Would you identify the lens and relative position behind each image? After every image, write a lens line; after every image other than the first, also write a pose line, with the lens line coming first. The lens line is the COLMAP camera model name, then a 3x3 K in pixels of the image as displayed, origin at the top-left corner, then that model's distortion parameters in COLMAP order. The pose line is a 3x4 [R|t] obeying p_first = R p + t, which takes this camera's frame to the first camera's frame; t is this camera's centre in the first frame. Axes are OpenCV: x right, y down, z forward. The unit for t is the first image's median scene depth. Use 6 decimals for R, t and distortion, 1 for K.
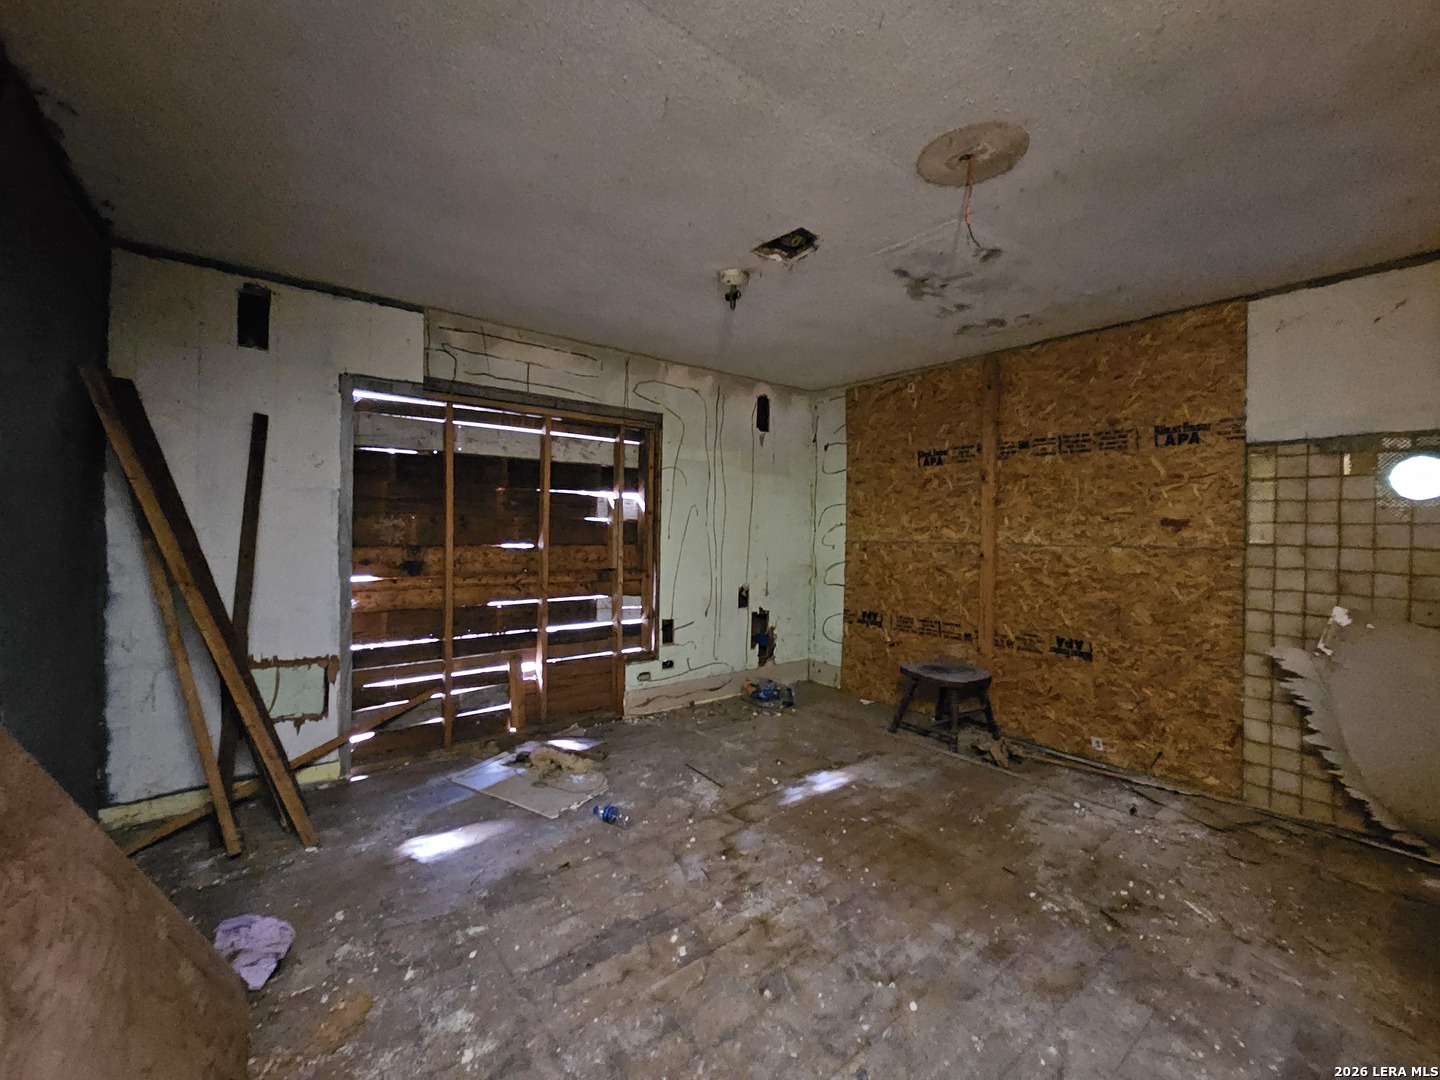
lens RADIAL K [[585.2, 0, 726.7], [0, 585.2, 533.7], [0, 0, 1]] dist [0.000690, 0.000019]
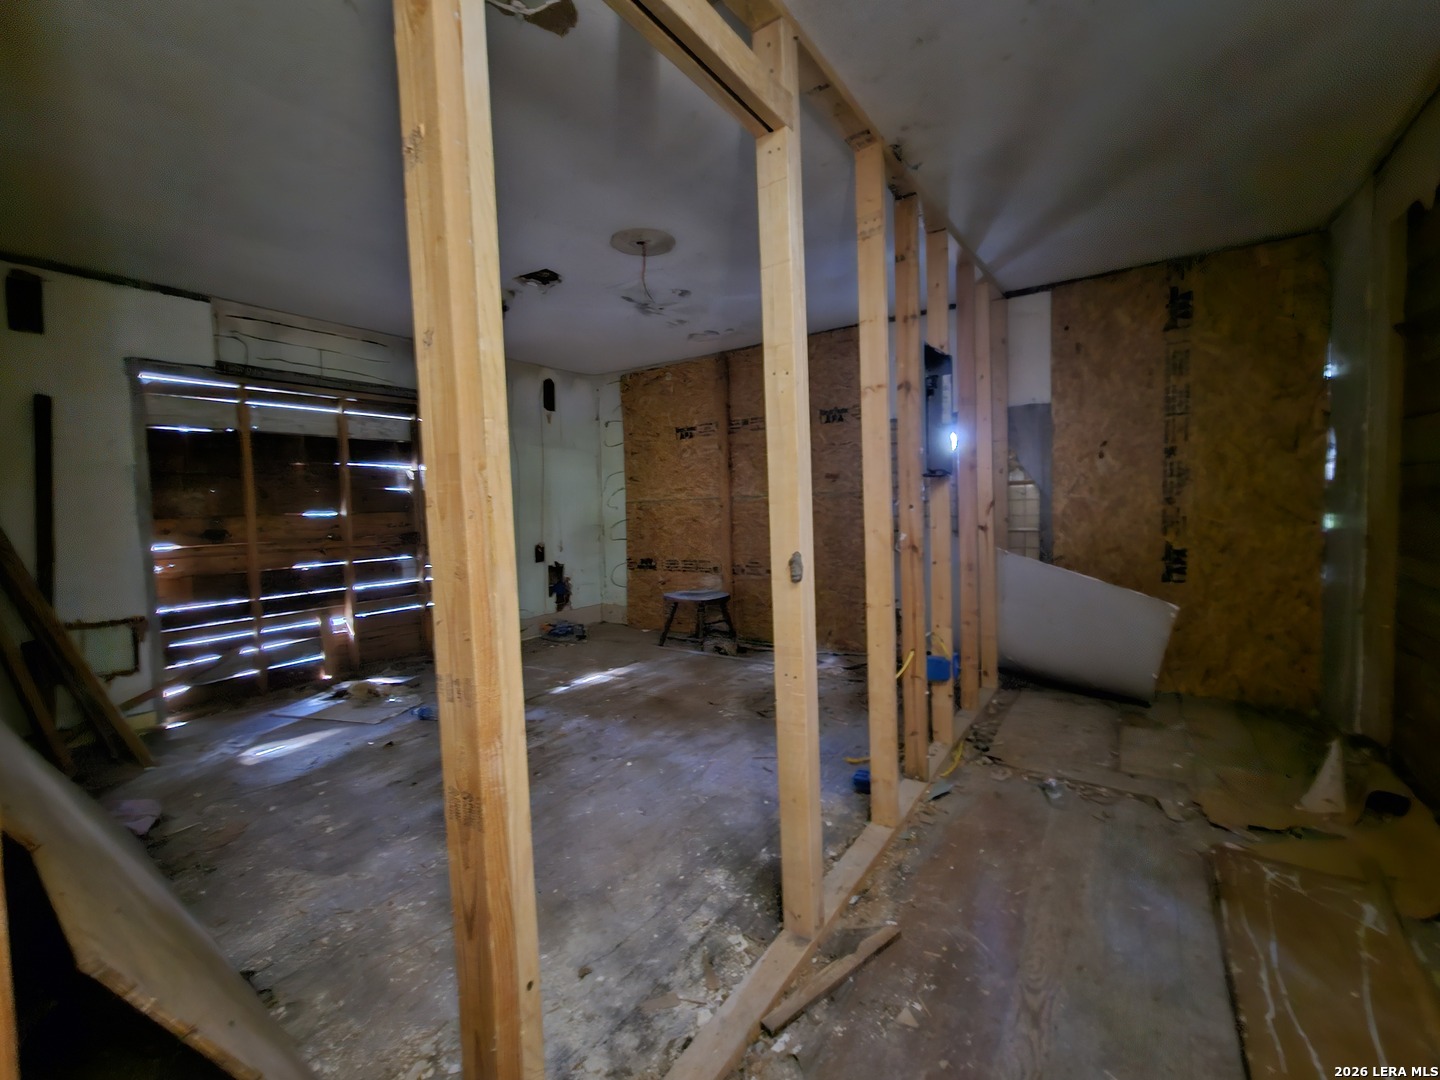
lens RADIAL K [[585.2, 0, 709.7], [0, 585.2, 532.8], [0, 0, 1]] dist [0.000690, 0.000019]
pose [[0.961464, -0.052349, 0.269899, 0.057183], [0.041695, 0.998114, 0.045062, 0.039362], [-0.271749, -0.032072, 0.961834, -0.295105]]
